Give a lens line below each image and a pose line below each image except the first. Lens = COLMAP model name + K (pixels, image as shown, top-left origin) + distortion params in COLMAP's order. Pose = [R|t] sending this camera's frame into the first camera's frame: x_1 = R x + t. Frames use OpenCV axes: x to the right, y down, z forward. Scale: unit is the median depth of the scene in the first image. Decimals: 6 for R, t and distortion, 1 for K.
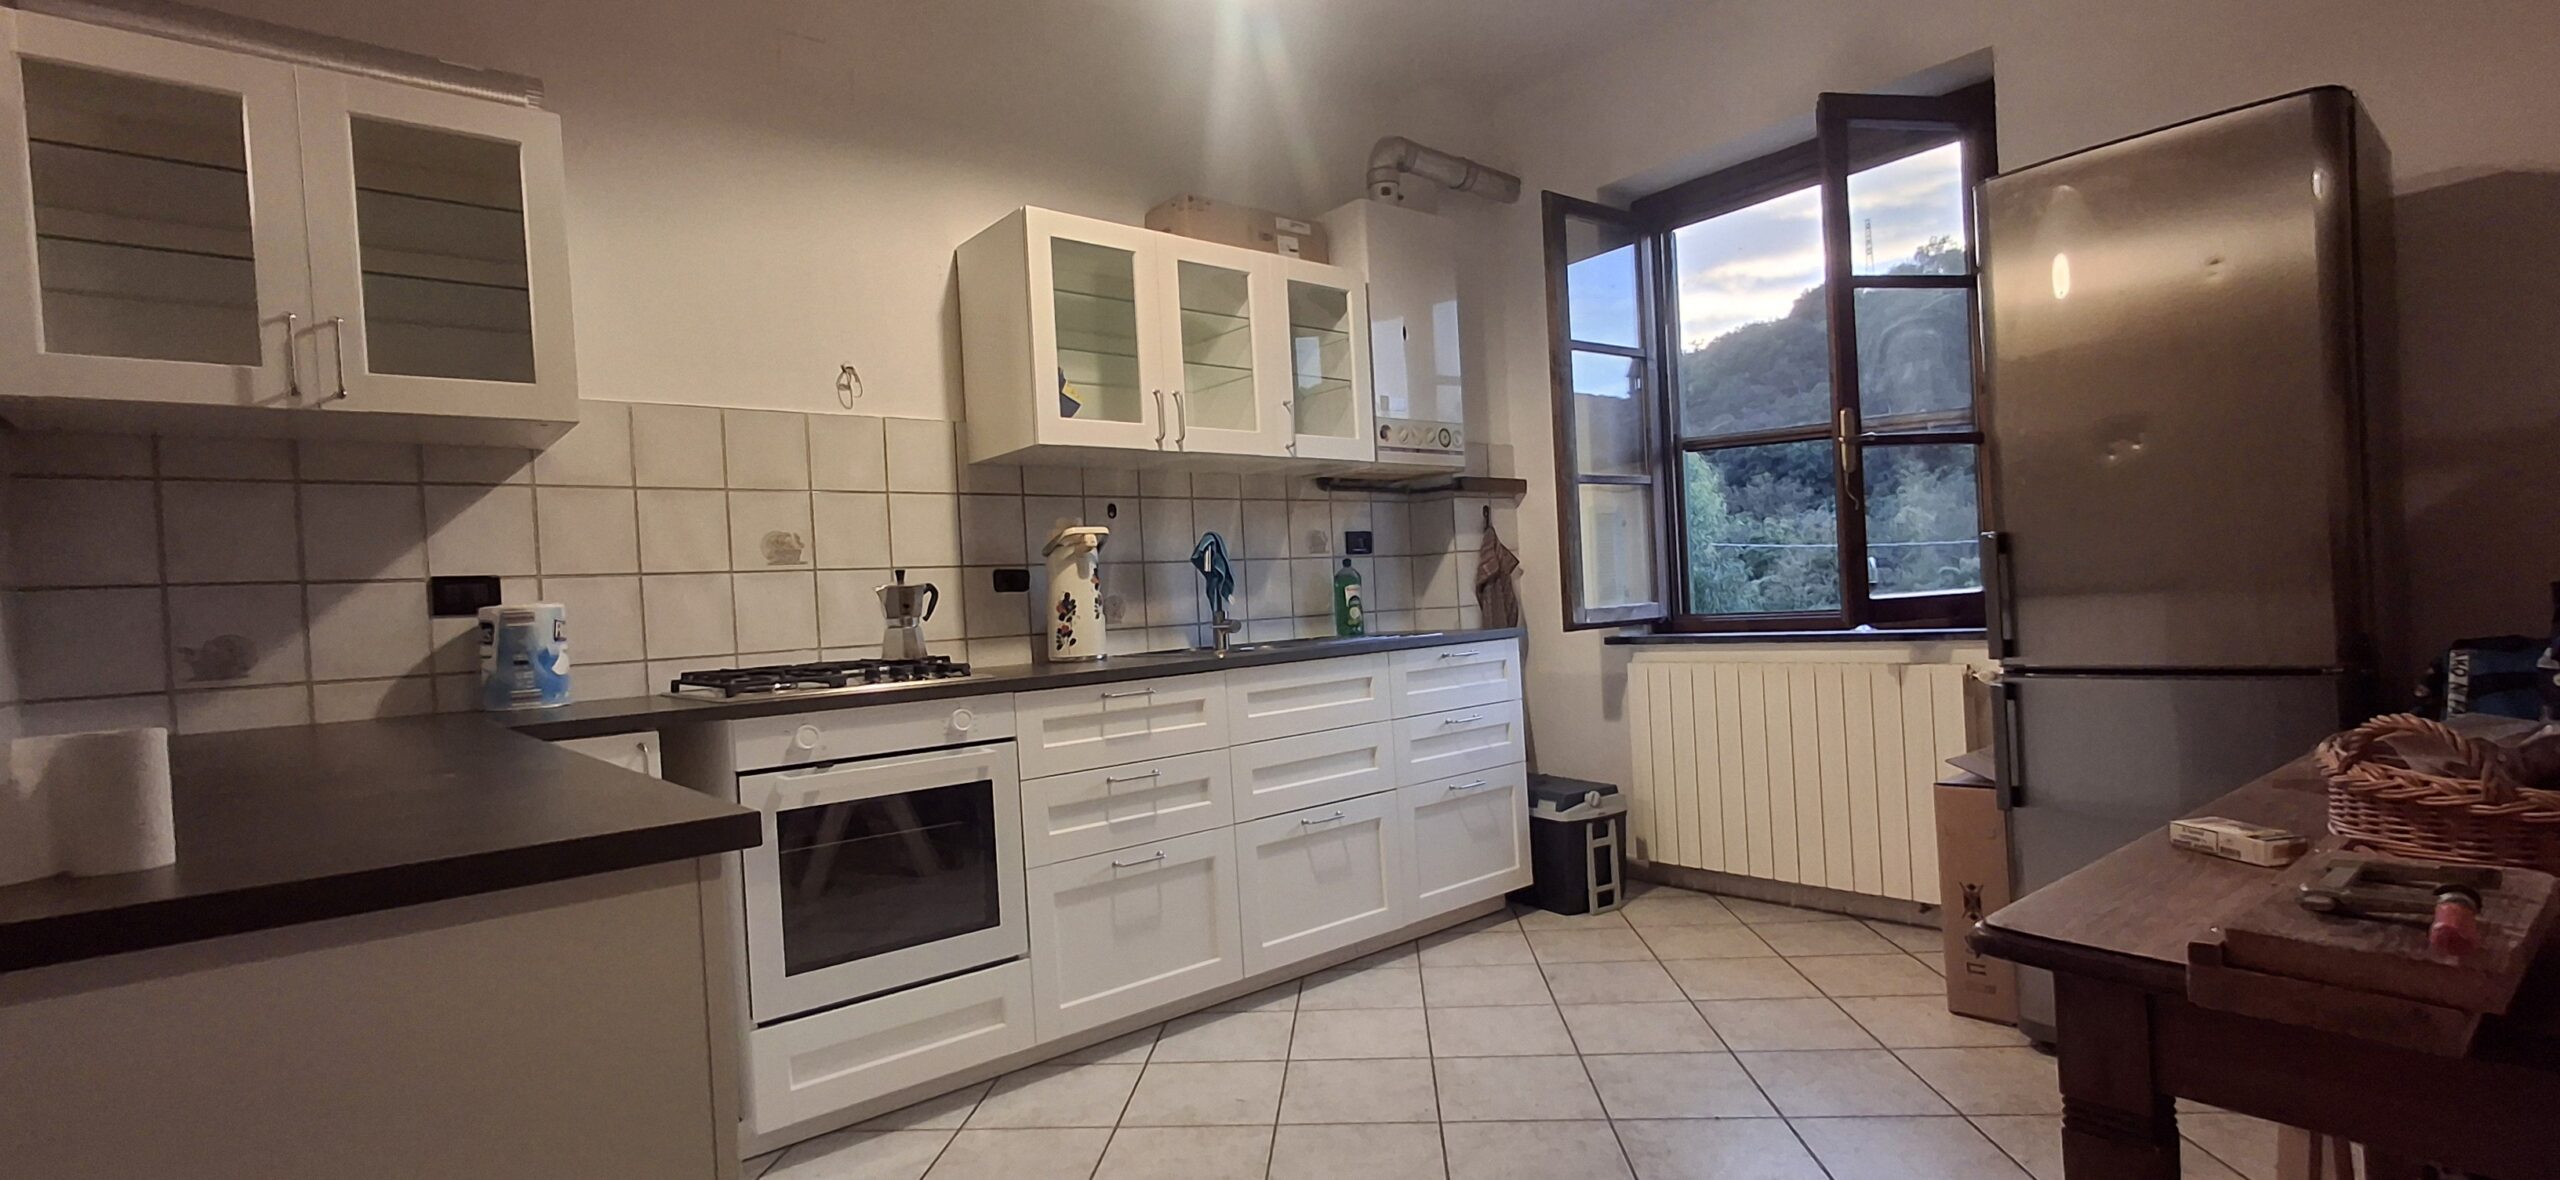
lens RADIAL K [[1168.1, 0, 1268.6], [0, 1168.1, 631.2], [0, 0, 1]] dist [0.002686, 0.000255]
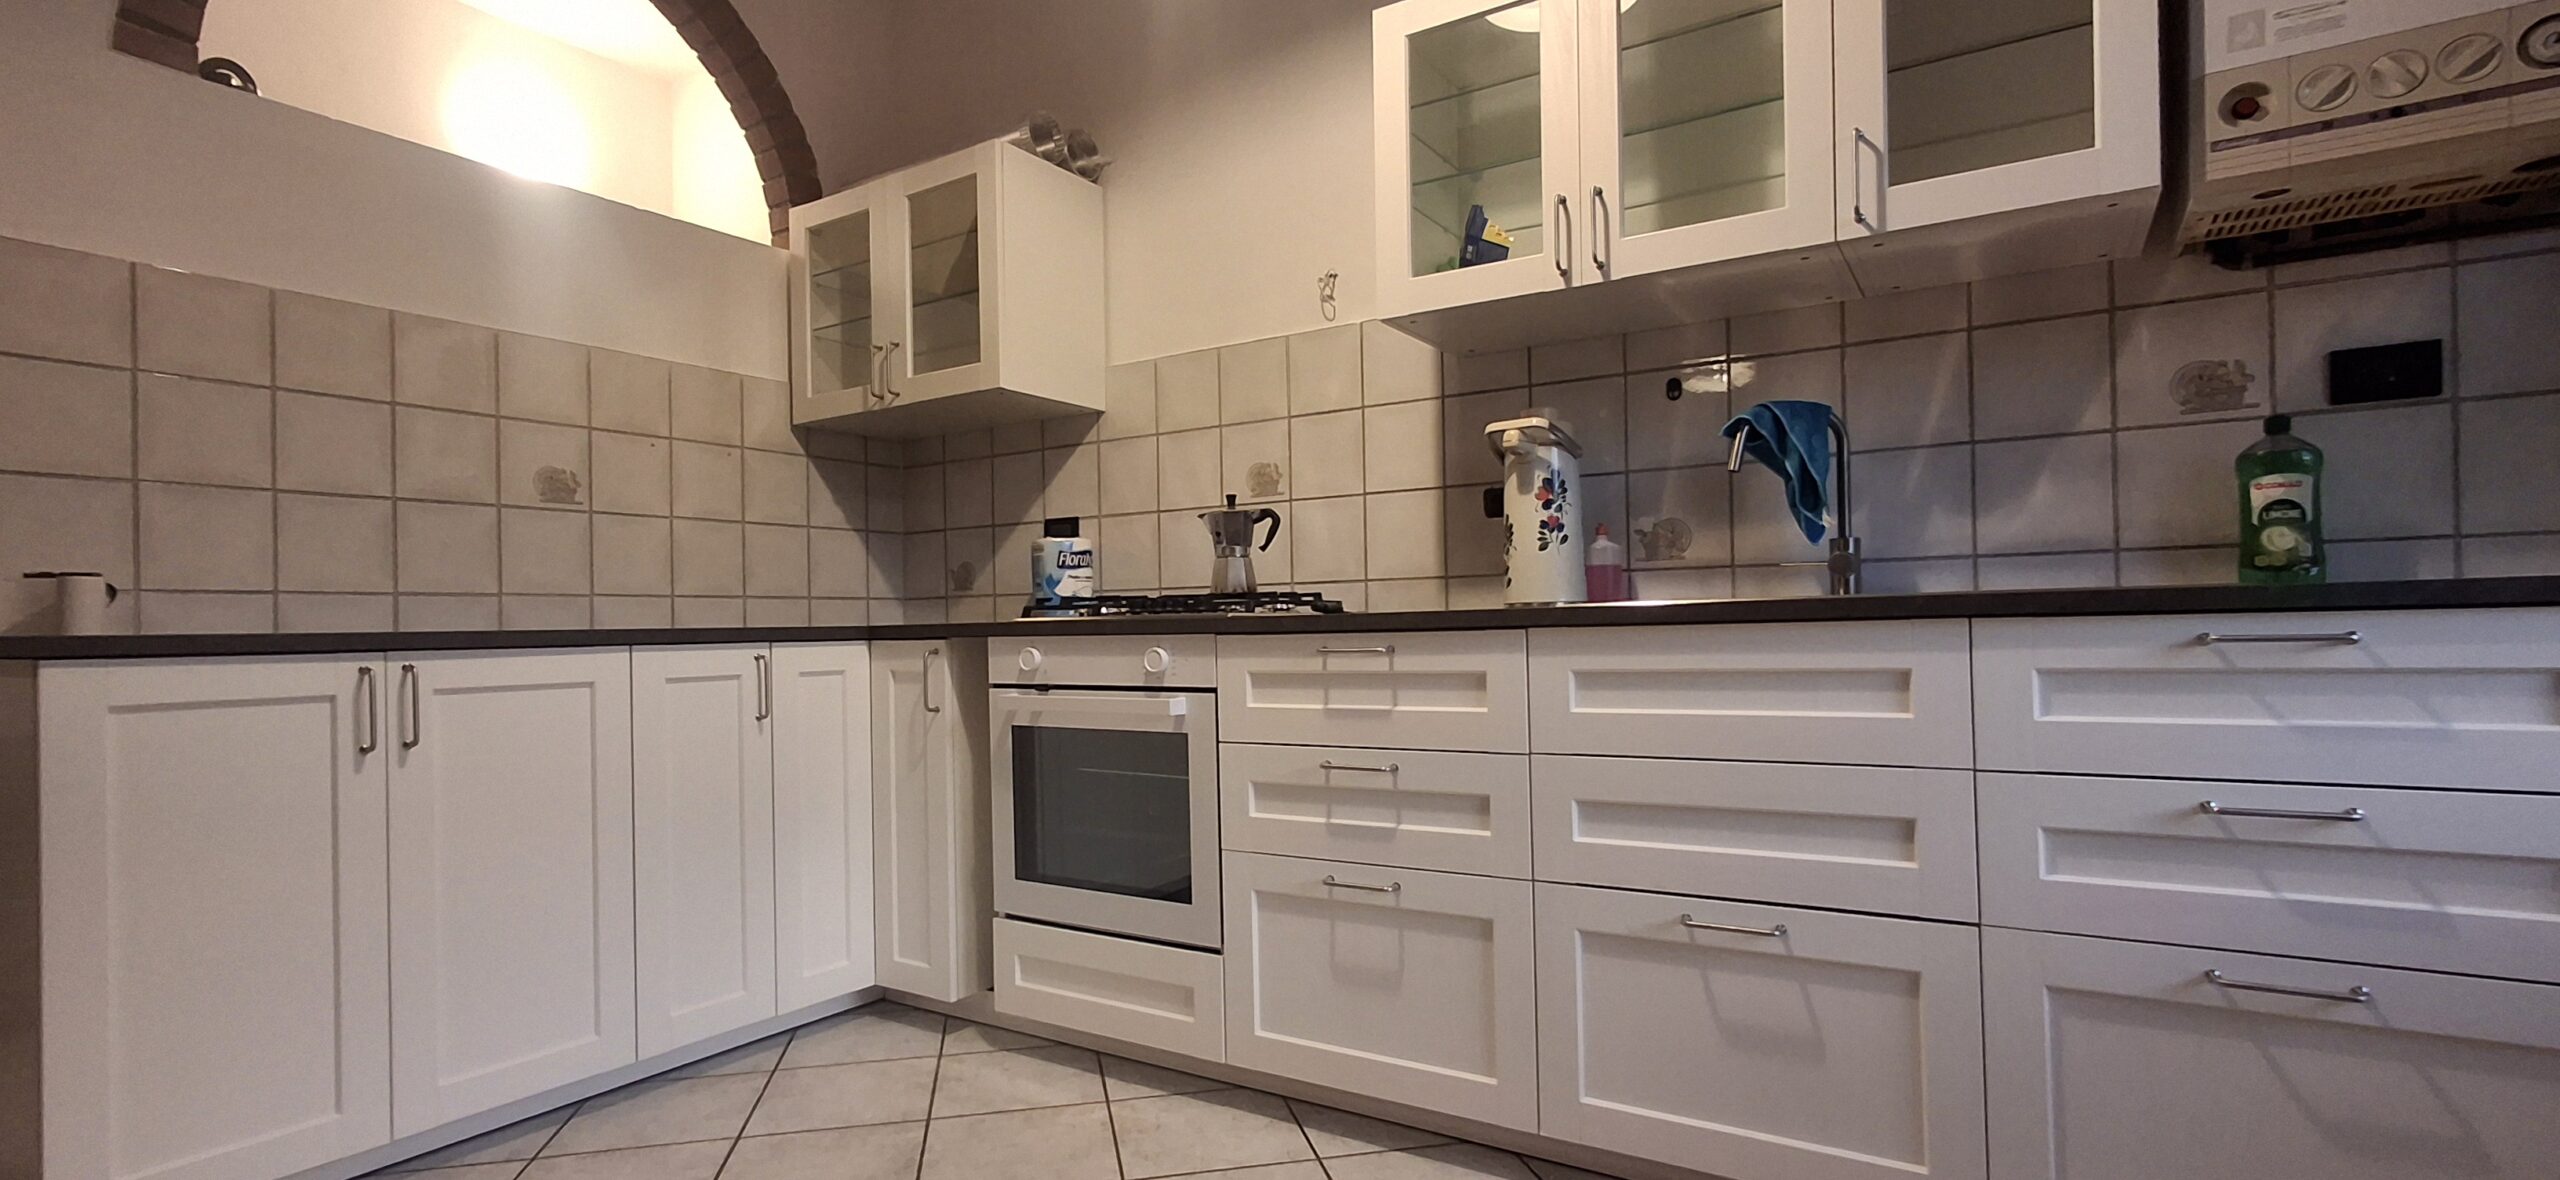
lens RADIAL K [[1168.1, 0, 1268.6], [0, 1168.1, 631.2], [0, 0, 1]] dist [0.002686, 0.000255]
pose [[0.299684, 0.054816, -0.952463, 0.536650], [-0.021403, 0.998483, 0.050730, 0.006423], [0.953798, 0.005183, 0.300402, 0.720998]]
